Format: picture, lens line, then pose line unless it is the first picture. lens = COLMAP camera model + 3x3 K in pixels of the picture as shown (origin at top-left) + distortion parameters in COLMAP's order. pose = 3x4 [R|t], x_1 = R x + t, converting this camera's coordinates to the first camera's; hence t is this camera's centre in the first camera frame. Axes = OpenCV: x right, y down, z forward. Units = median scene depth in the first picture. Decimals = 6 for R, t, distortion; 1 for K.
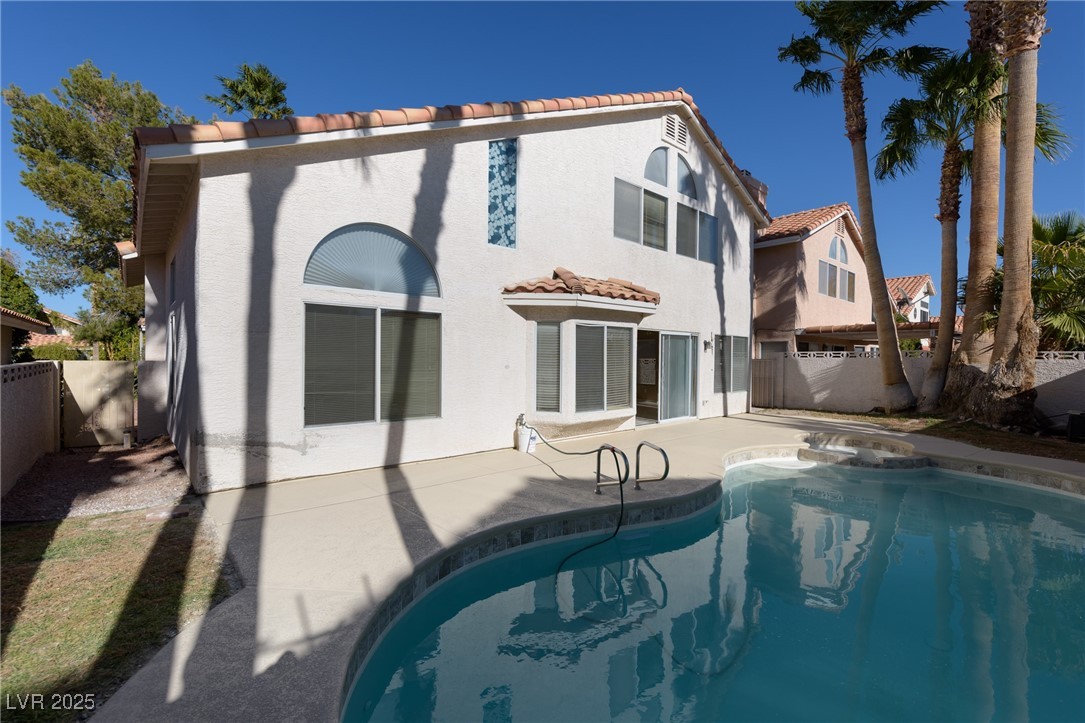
lens RADIAL K [[468.0, 0, 536.2], [0, 468.0, 359.4], [0, 0, 1]] dist [0.001406, -0.000171]
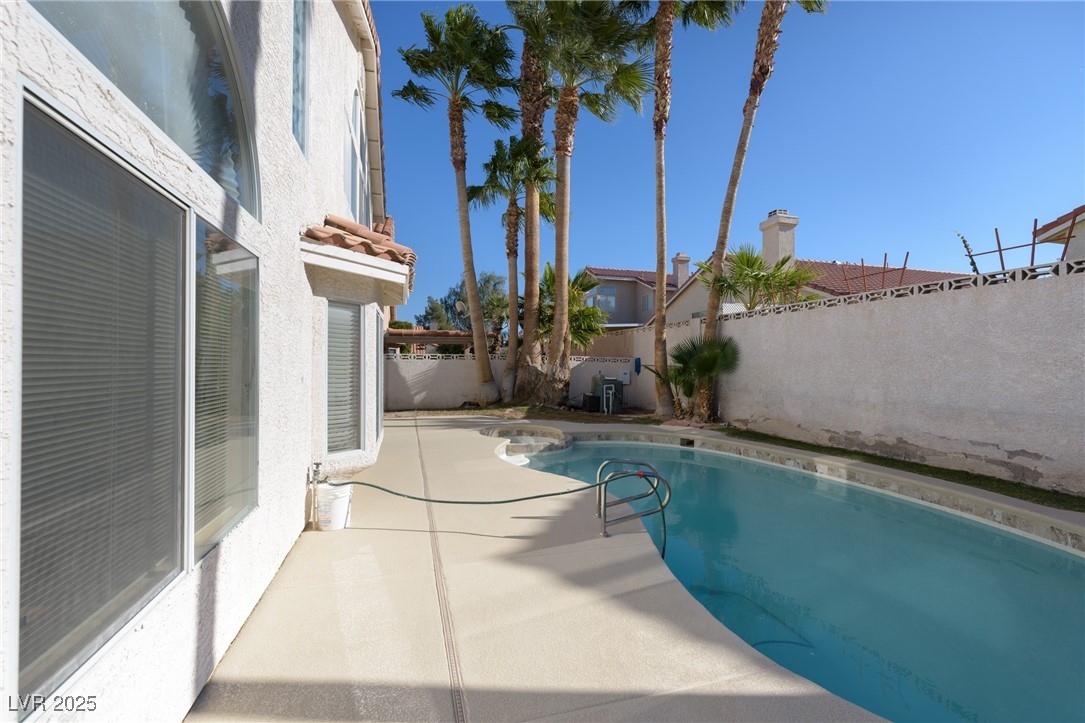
lens RADIAL K [[468.0, 0, 535.5], [0, 468.0, 365.4], [0, 0, 1]] dist [0.001406, -0.000171]
pose [[0.434659, -0.011819, 0.900518, -0.319173], [0.003410, 0.999928, 0.011478, -0.003748], [-0.900589, -0.001919, 0.434668, 0.402255]]
